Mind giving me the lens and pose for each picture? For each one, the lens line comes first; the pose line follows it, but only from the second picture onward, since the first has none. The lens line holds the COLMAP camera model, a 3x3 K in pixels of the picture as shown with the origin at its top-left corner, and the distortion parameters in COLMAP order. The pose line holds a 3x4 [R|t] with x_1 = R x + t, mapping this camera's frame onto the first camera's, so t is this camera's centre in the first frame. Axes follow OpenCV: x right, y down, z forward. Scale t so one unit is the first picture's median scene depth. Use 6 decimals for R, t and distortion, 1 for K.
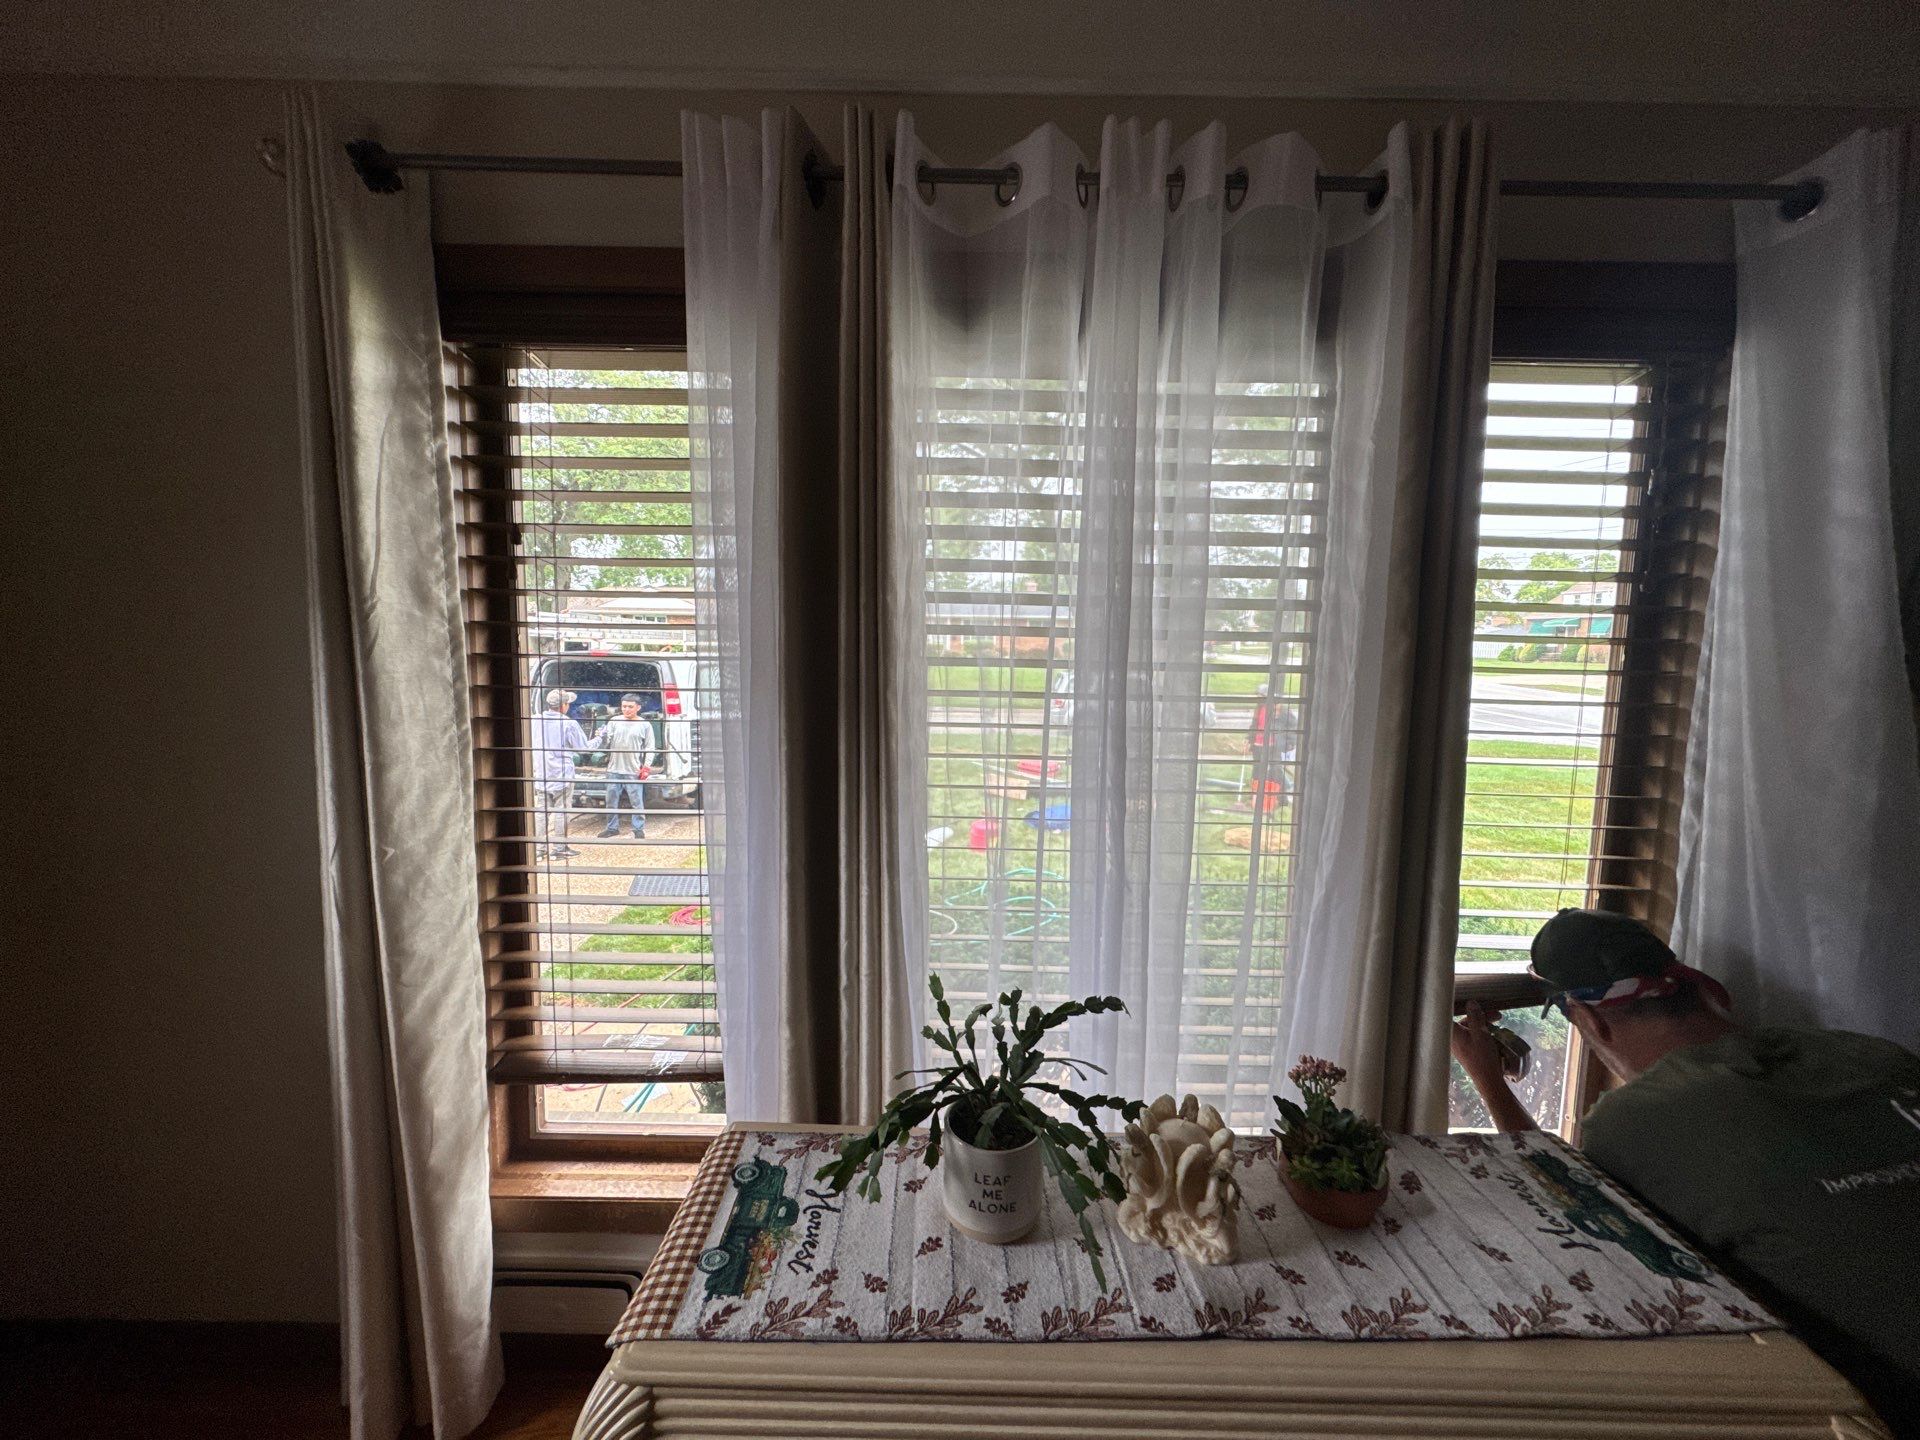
lens RADIAL K [[777.2, 0, 954.5], [0, 777.2, 721.9], [0, 0, 1]] dist [0.000485, 0.001507]
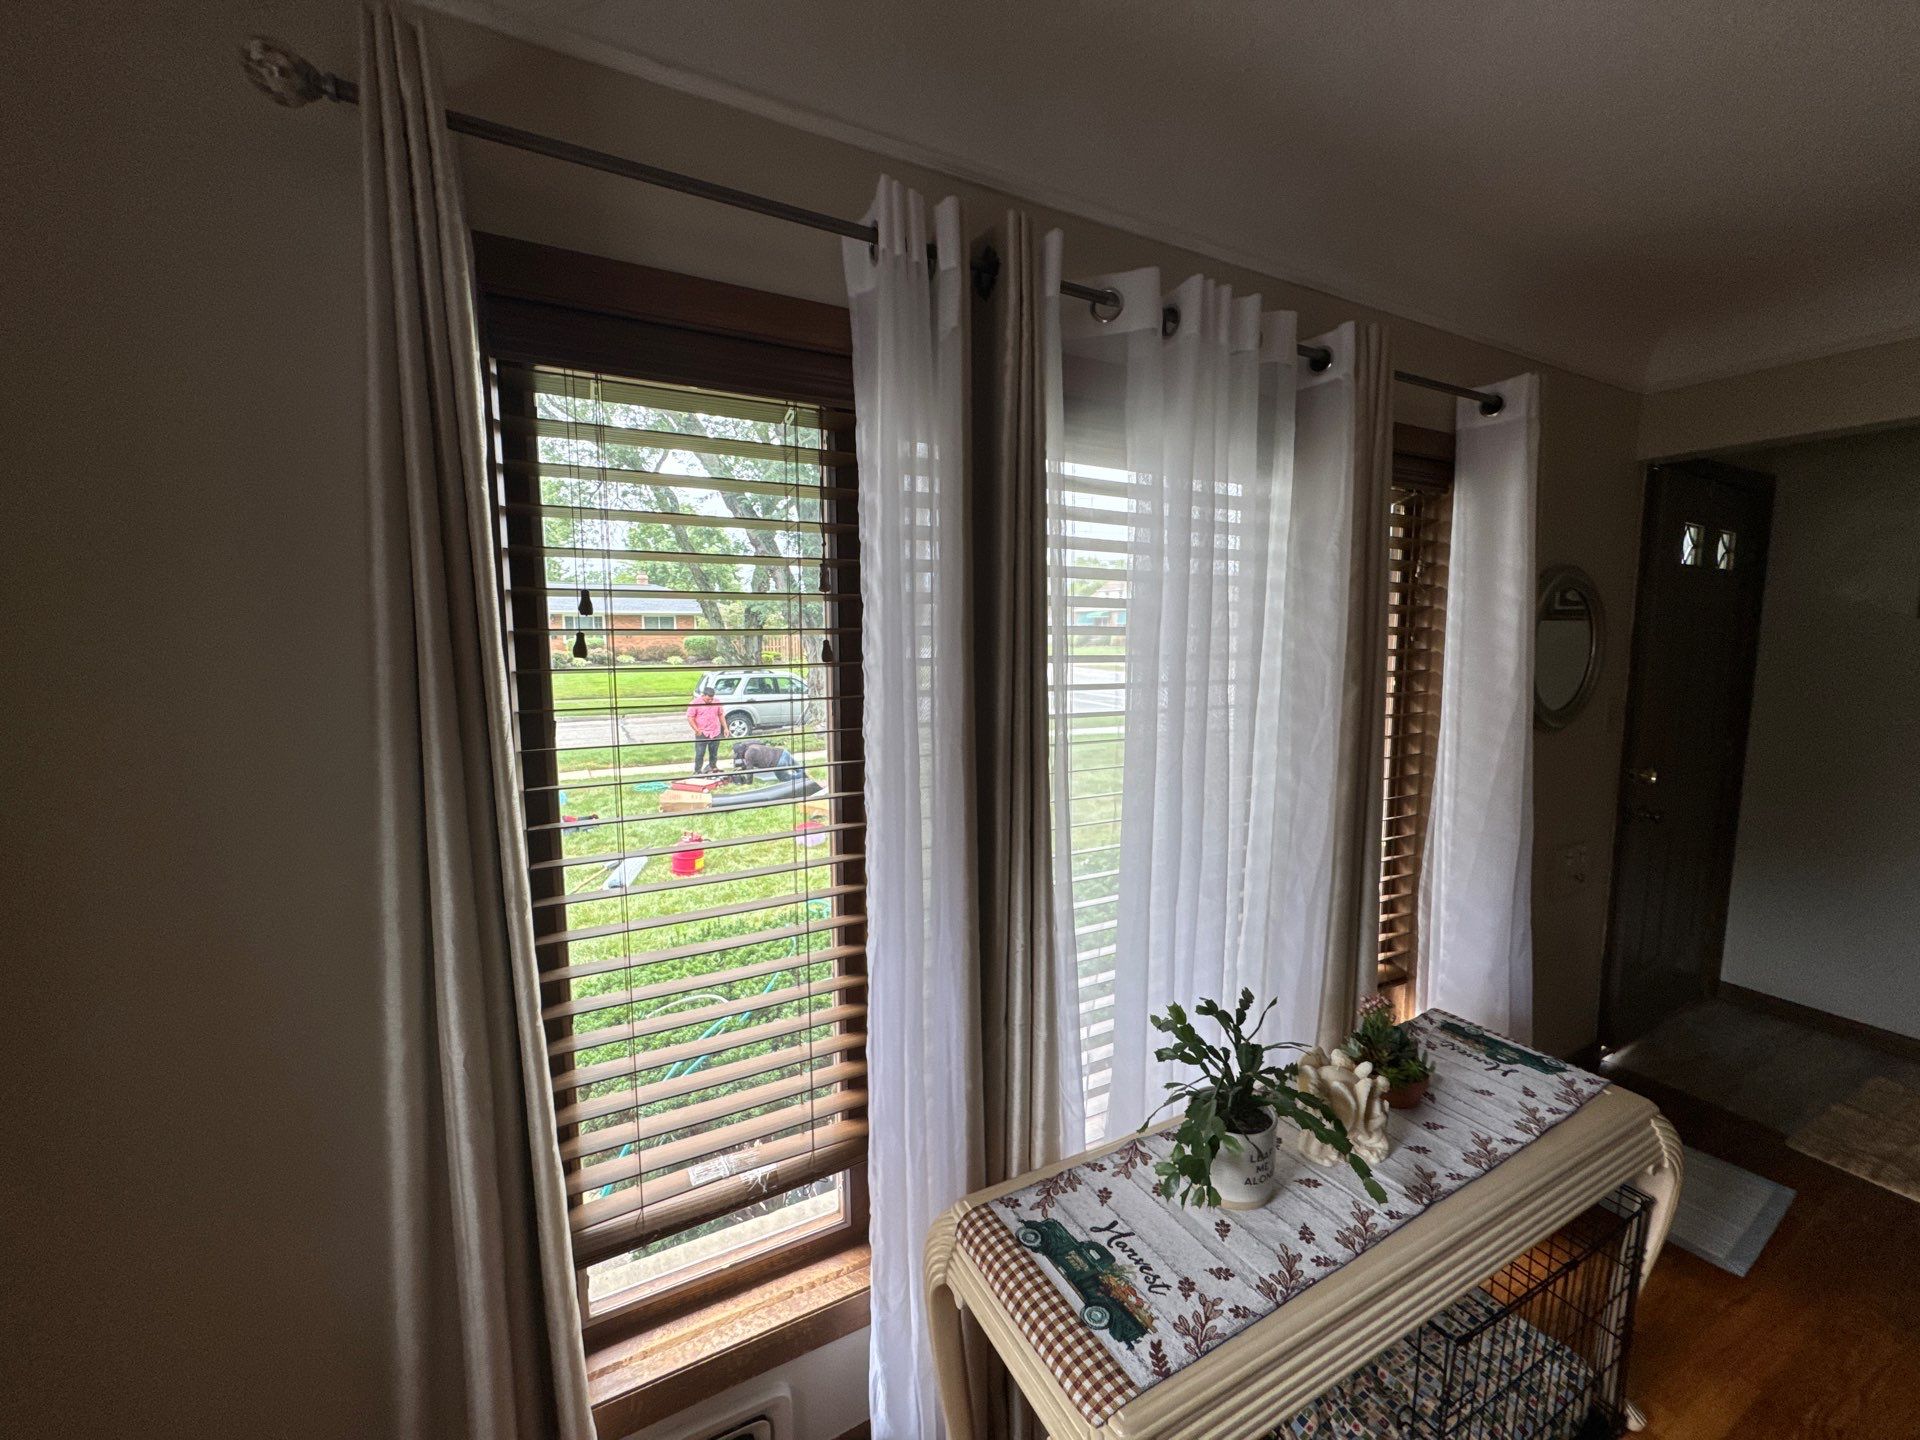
lens RADIAL K [[777.2, 0, 965.4], [0, 777.2, 725.1], [0, 0, 1]] dist [0.000485, 0.001507]
pose [[0.875209, -0.075560, 0.477807, -0.827449], [0.068926, 0.997127, 0.031431, -0.151961], [-0.478809, 0.005425, 0.877902, 0.125633]]
